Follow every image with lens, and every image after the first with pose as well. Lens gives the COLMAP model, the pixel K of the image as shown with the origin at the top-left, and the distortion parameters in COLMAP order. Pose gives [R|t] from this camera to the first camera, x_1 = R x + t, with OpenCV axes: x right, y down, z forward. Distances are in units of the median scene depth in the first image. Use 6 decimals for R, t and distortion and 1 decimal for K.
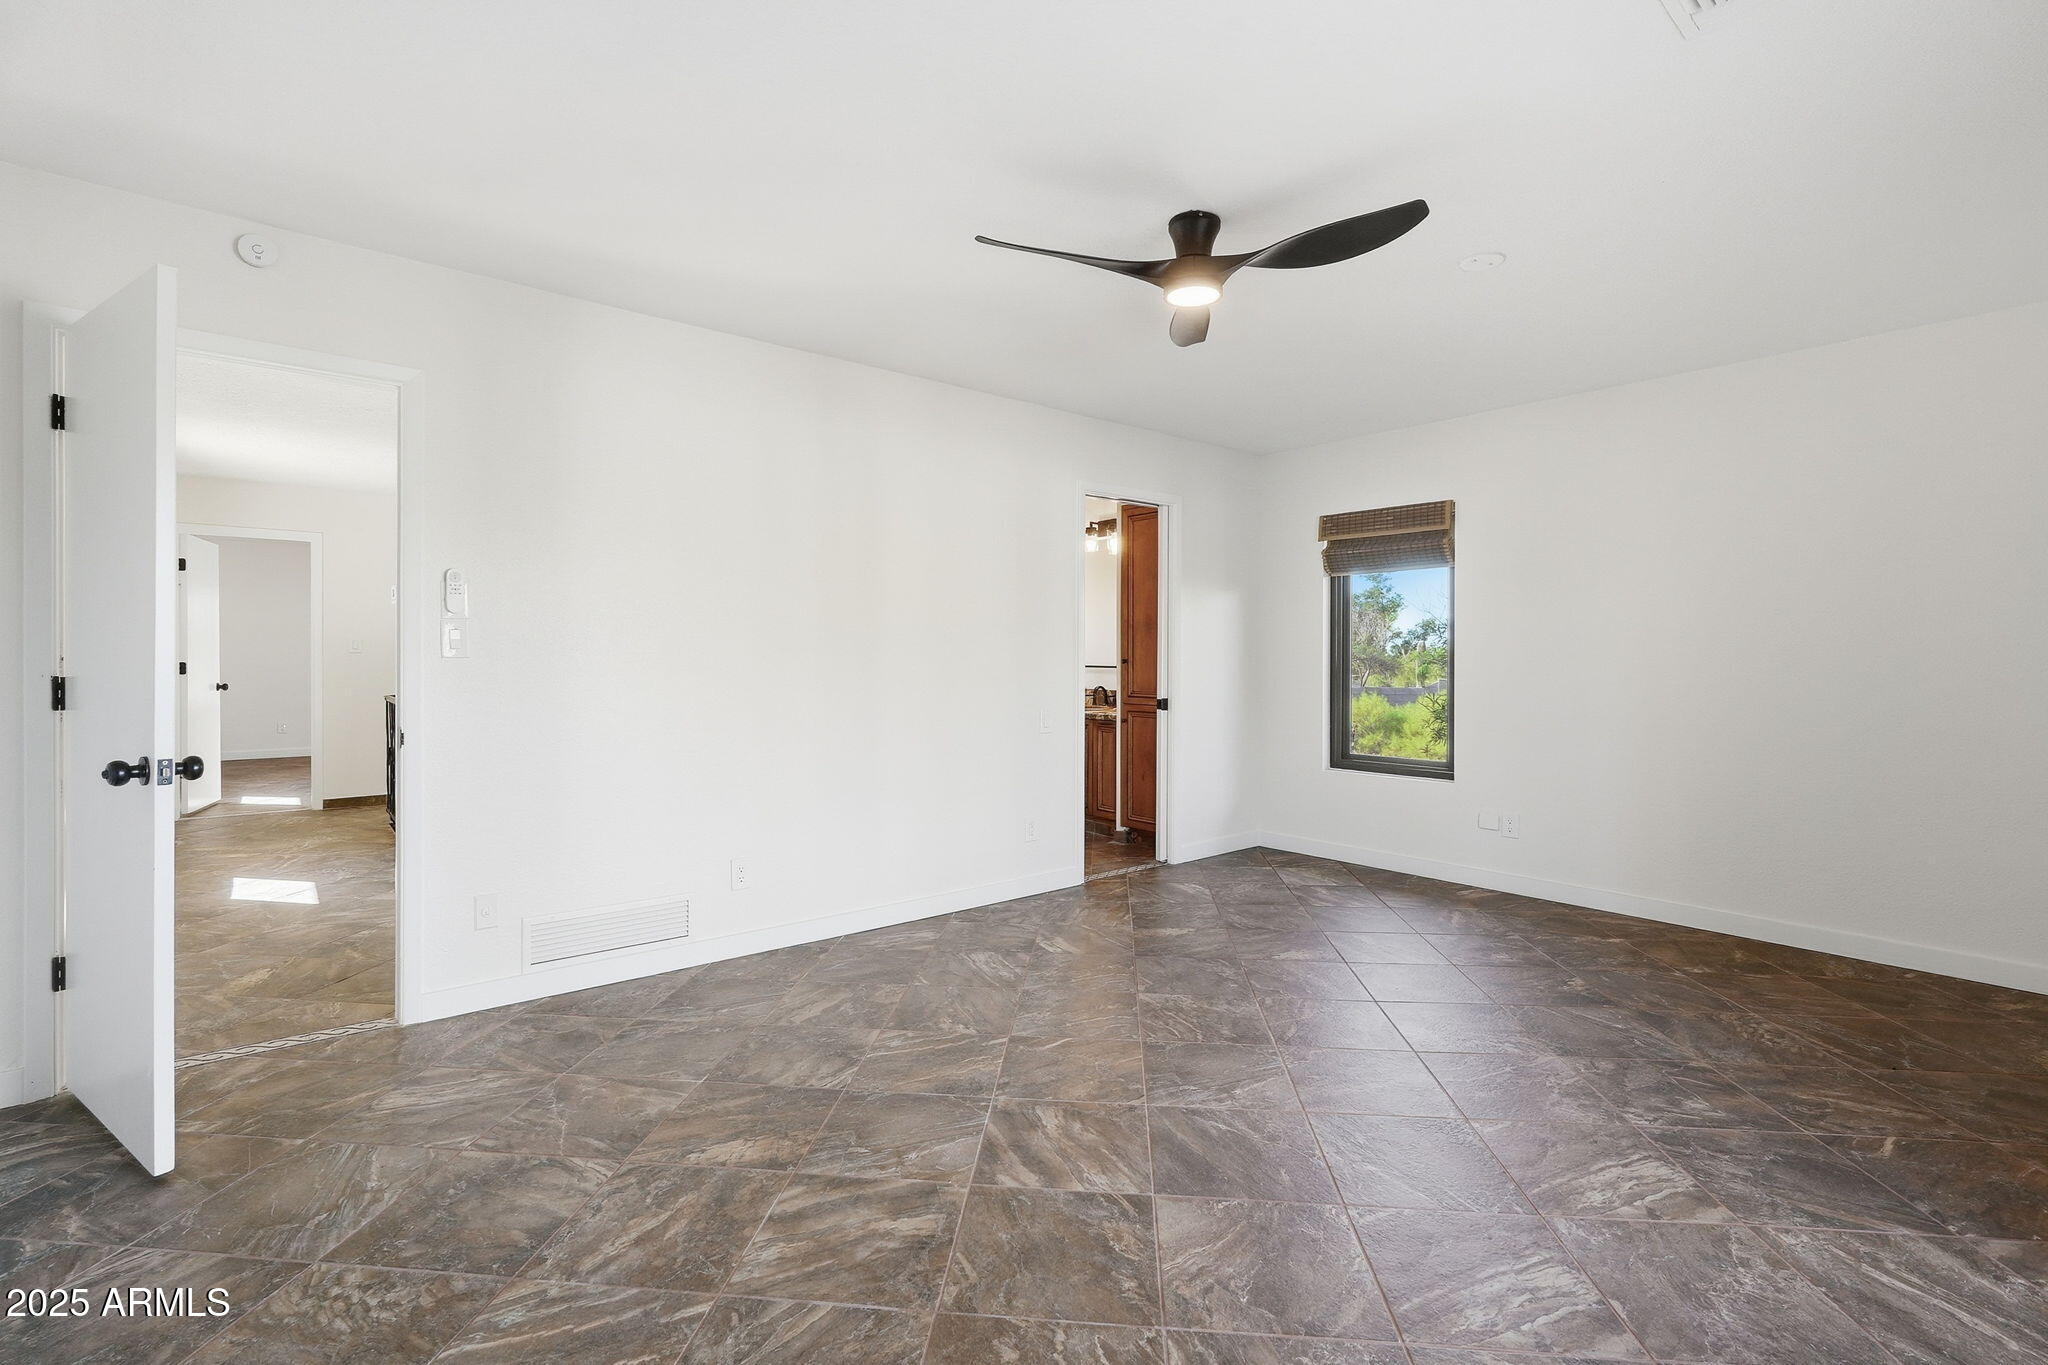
lens RADIAL K [[924.0, 0, 1014.4], [0, 924.0, 672.8], [0, 0, 1]] dist [-0.003169, 0.000033]
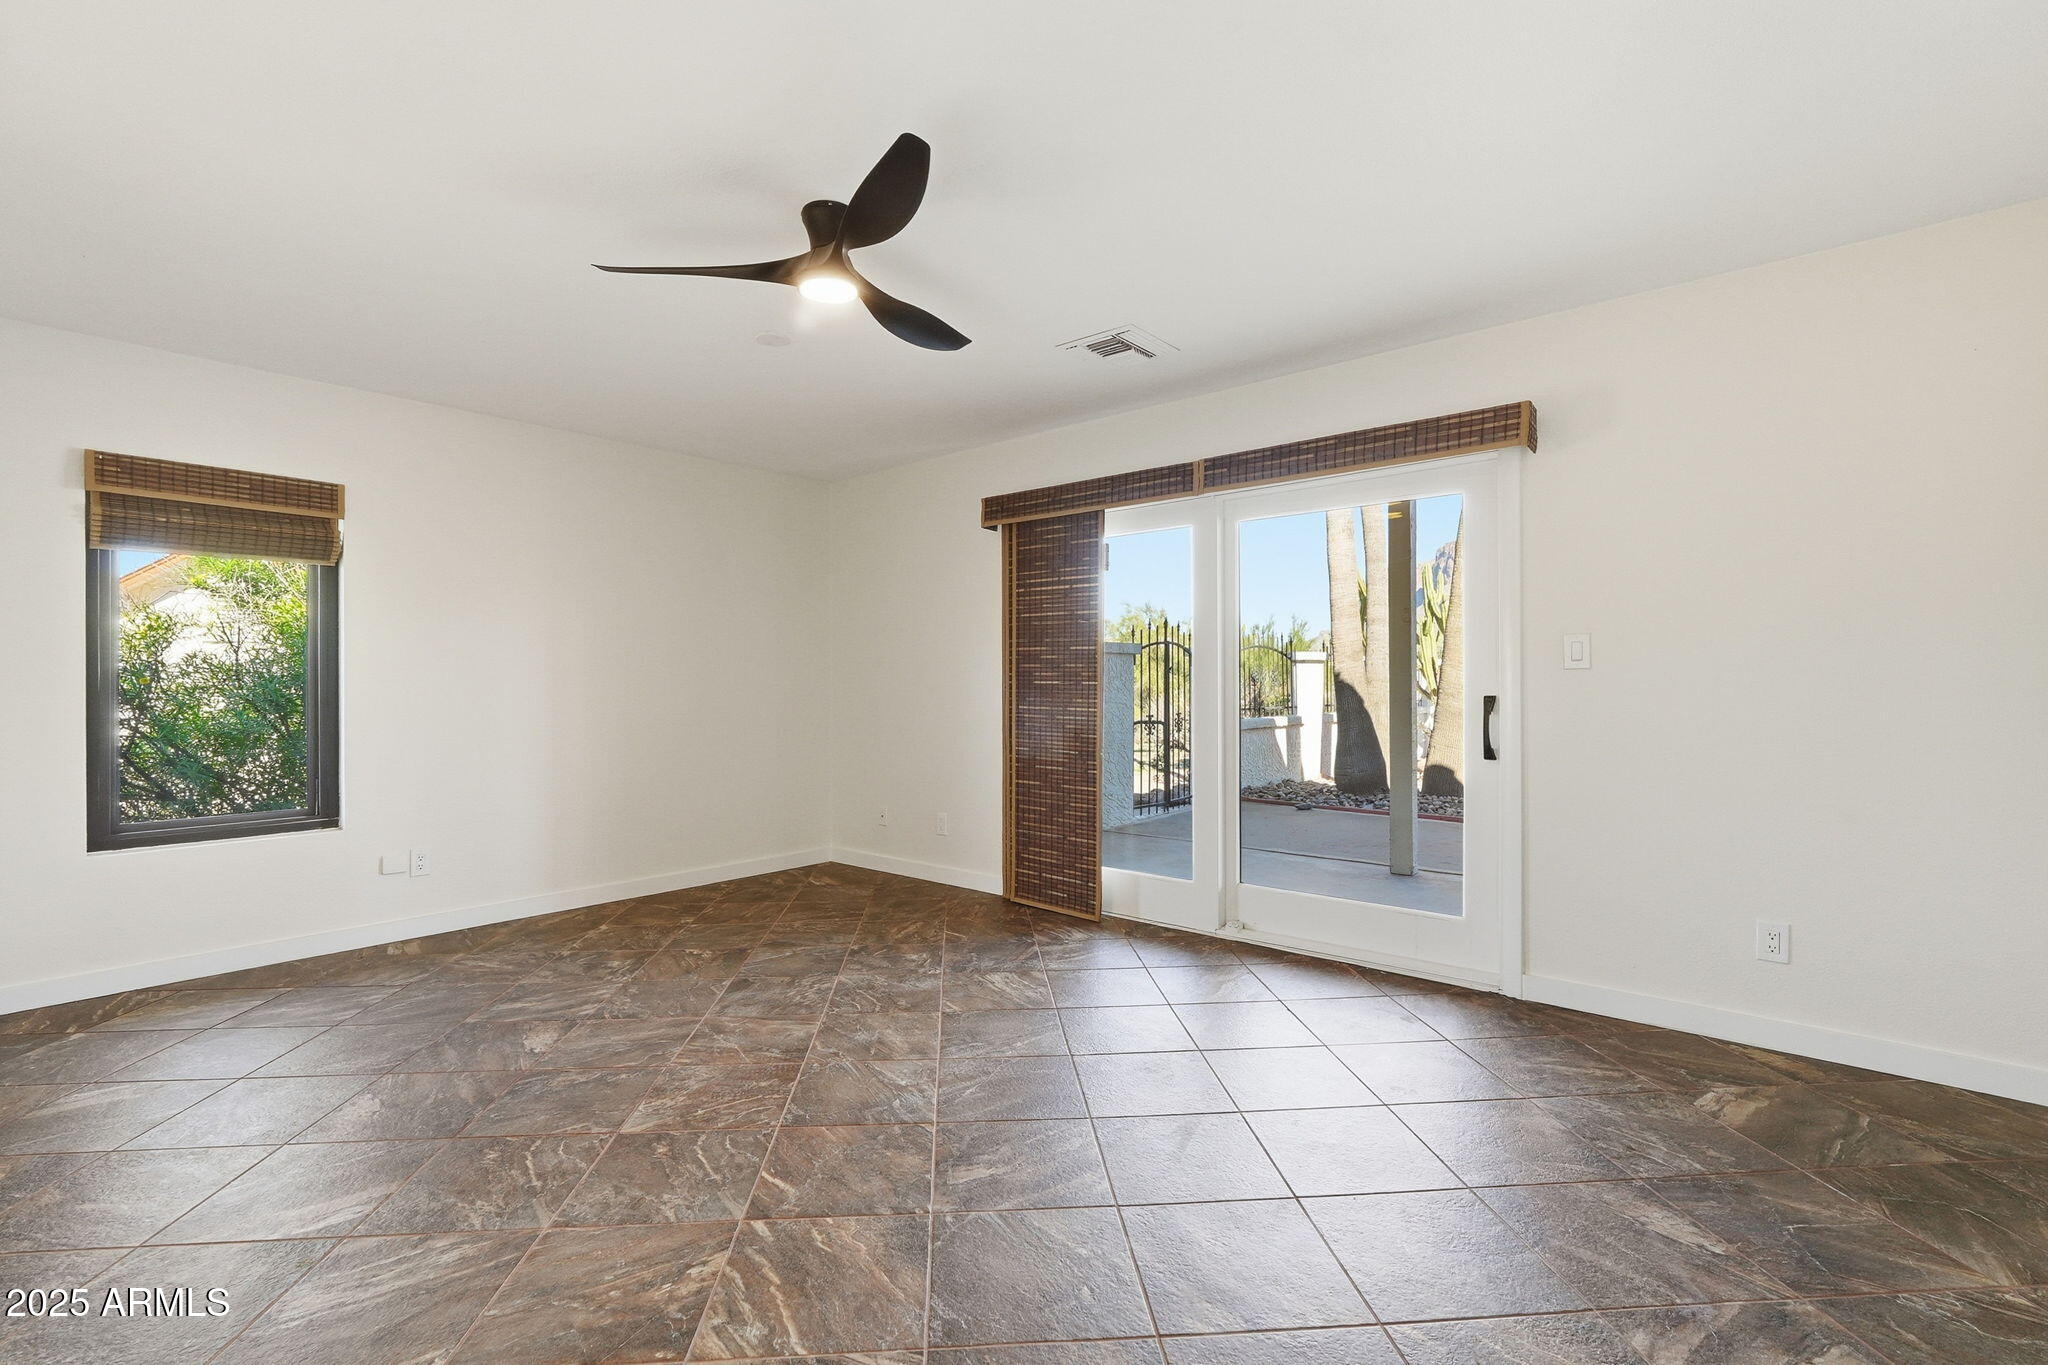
lens RADIAL K [[898.2, 0, 1018.7], [0, 898.2, 682.1], [0, 0, 1]] dist [0.000944, 0.000120]
pose [[-0.180355, -0.004436, 0.983592, -0.739554], [0.003889, 0.999979, 0.005223, -0.024394], [-0.983594, 0.004767, -0.180334, 0.939378]]
